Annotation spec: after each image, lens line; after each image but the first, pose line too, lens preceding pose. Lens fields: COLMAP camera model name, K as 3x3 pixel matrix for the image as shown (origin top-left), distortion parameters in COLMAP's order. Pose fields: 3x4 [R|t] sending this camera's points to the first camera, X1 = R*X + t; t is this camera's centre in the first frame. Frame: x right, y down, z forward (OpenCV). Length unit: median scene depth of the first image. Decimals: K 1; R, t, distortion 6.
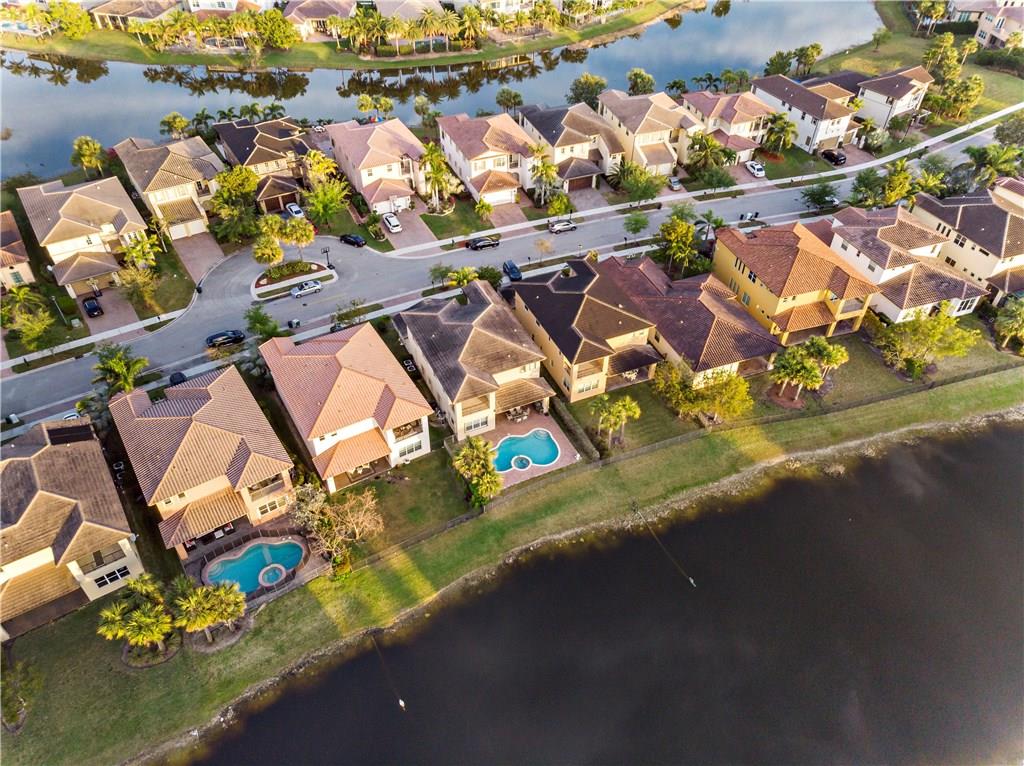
lens RADIAL K [[742.8, 0, 512.0], [0, 742.8, 383.0], [0, 0, 1]] dist [0.061054, -0.005139]
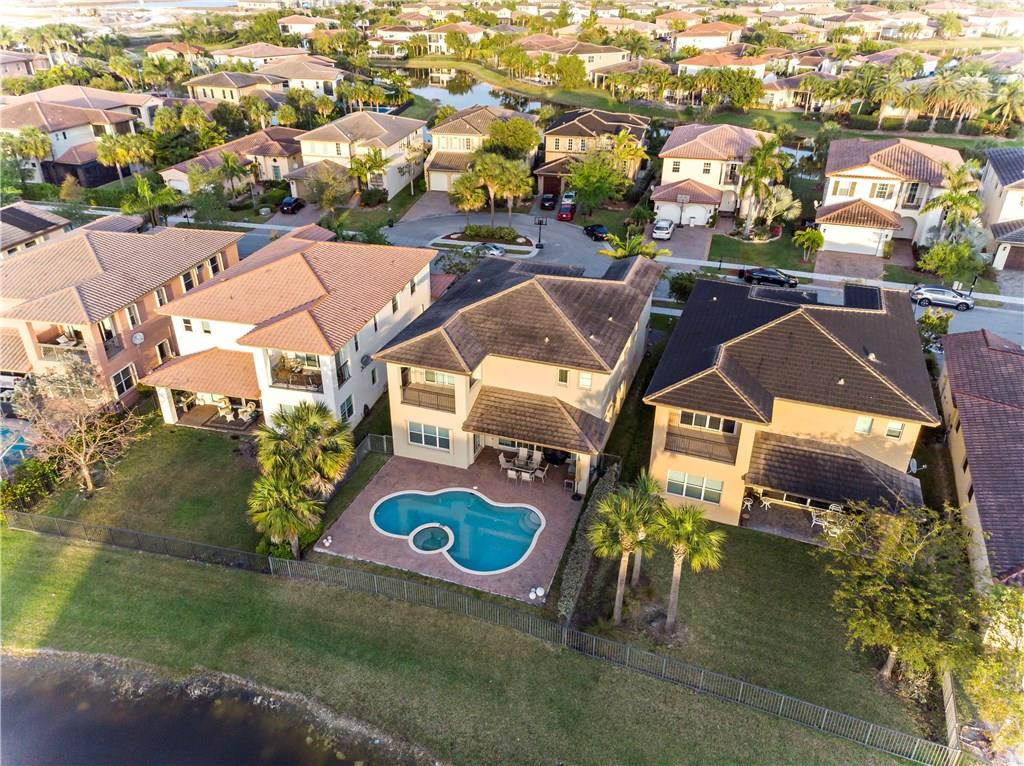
lens RADIAL K [[742.8, 0, 512.0], [0, 742.8, 383.0], [0, 0, 1]] dist [0.061054, -0.005139]
pose [[0.710662, 0.320645, -0.626216, 0.230414], [-0.468533, 0.879699, -0.081277, 0.030099], [0.524821, 0.351163, 0.775401, 0.499355]]
